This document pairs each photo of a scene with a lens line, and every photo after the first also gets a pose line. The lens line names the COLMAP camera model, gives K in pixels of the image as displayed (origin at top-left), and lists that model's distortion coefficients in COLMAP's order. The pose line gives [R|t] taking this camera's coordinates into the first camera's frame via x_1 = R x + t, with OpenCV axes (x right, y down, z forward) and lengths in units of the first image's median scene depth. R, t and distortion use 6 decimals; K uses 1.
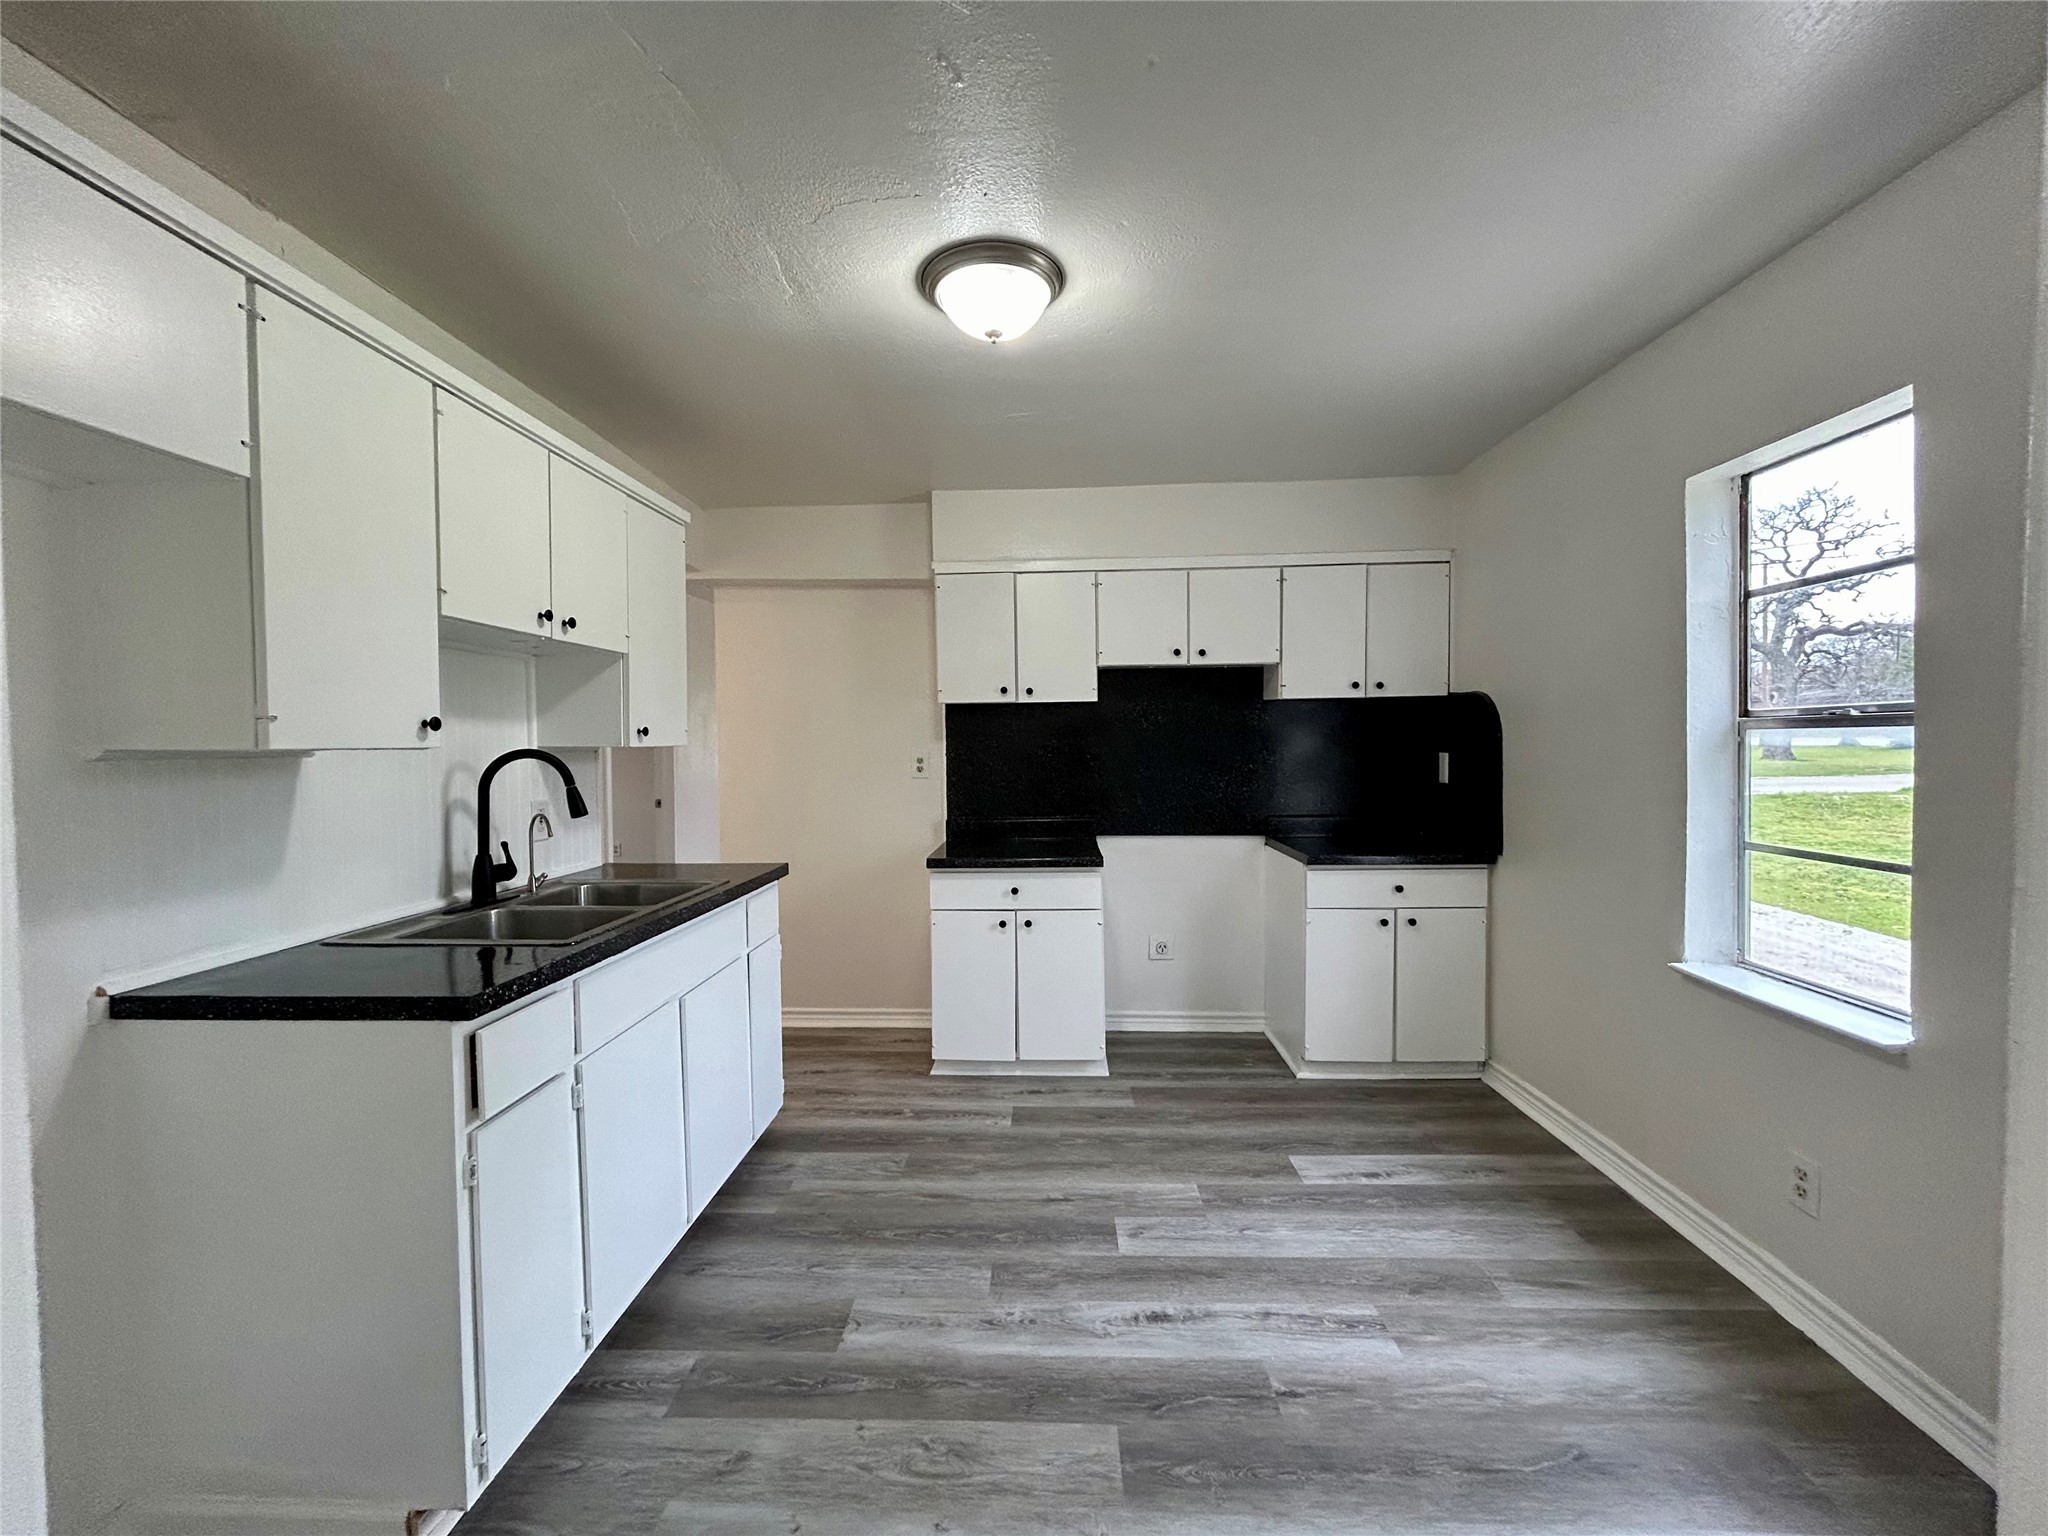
lens RADIAL K [[823.6, 0, 1017.1], [0, 823.6, 768.2], [0, 0, 1]] dist [-0.001064, 0.000378]
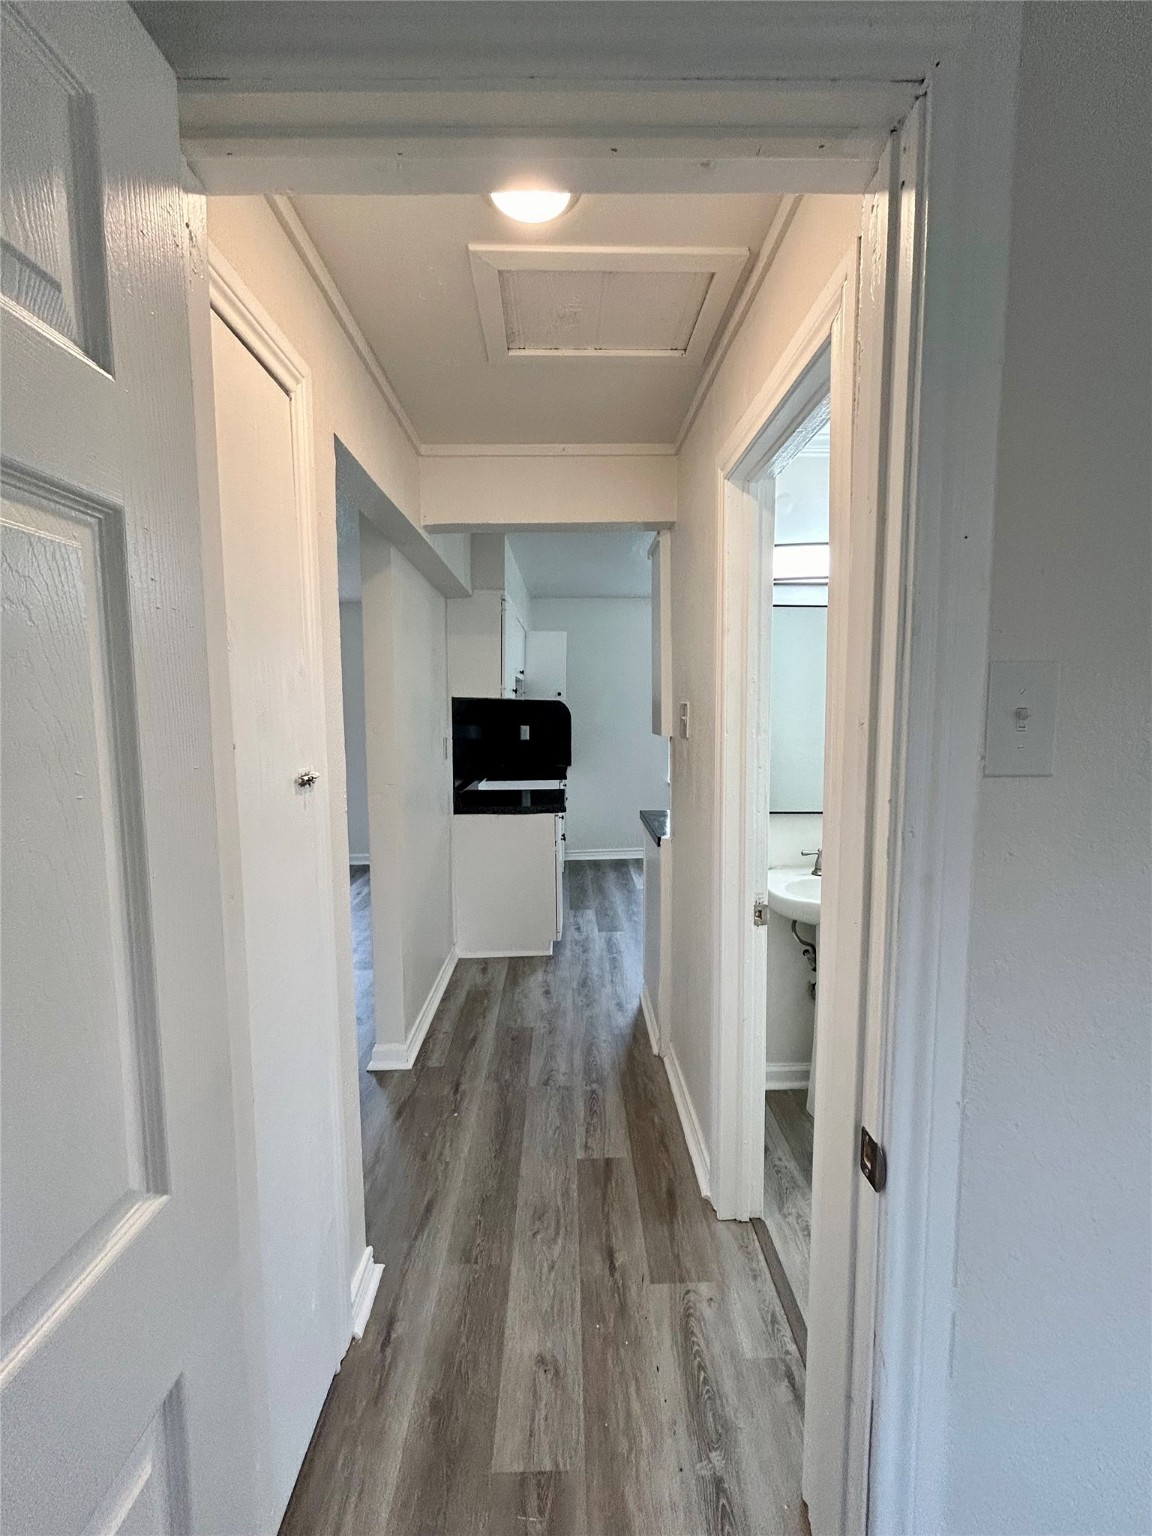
lens RADIAL K [[634.0, 0, 576.6], [0, 634.0, 758.9], [0, 0, 1]] dist [-0.001075, -0.000333]
pose [[-0.070542, -0.075995, 0.994610, -2.000736], [0.047972, 0.995682, 0.079479, -0.100349], [-0.996355, 0.053320, -0.066592, 1.701342]]
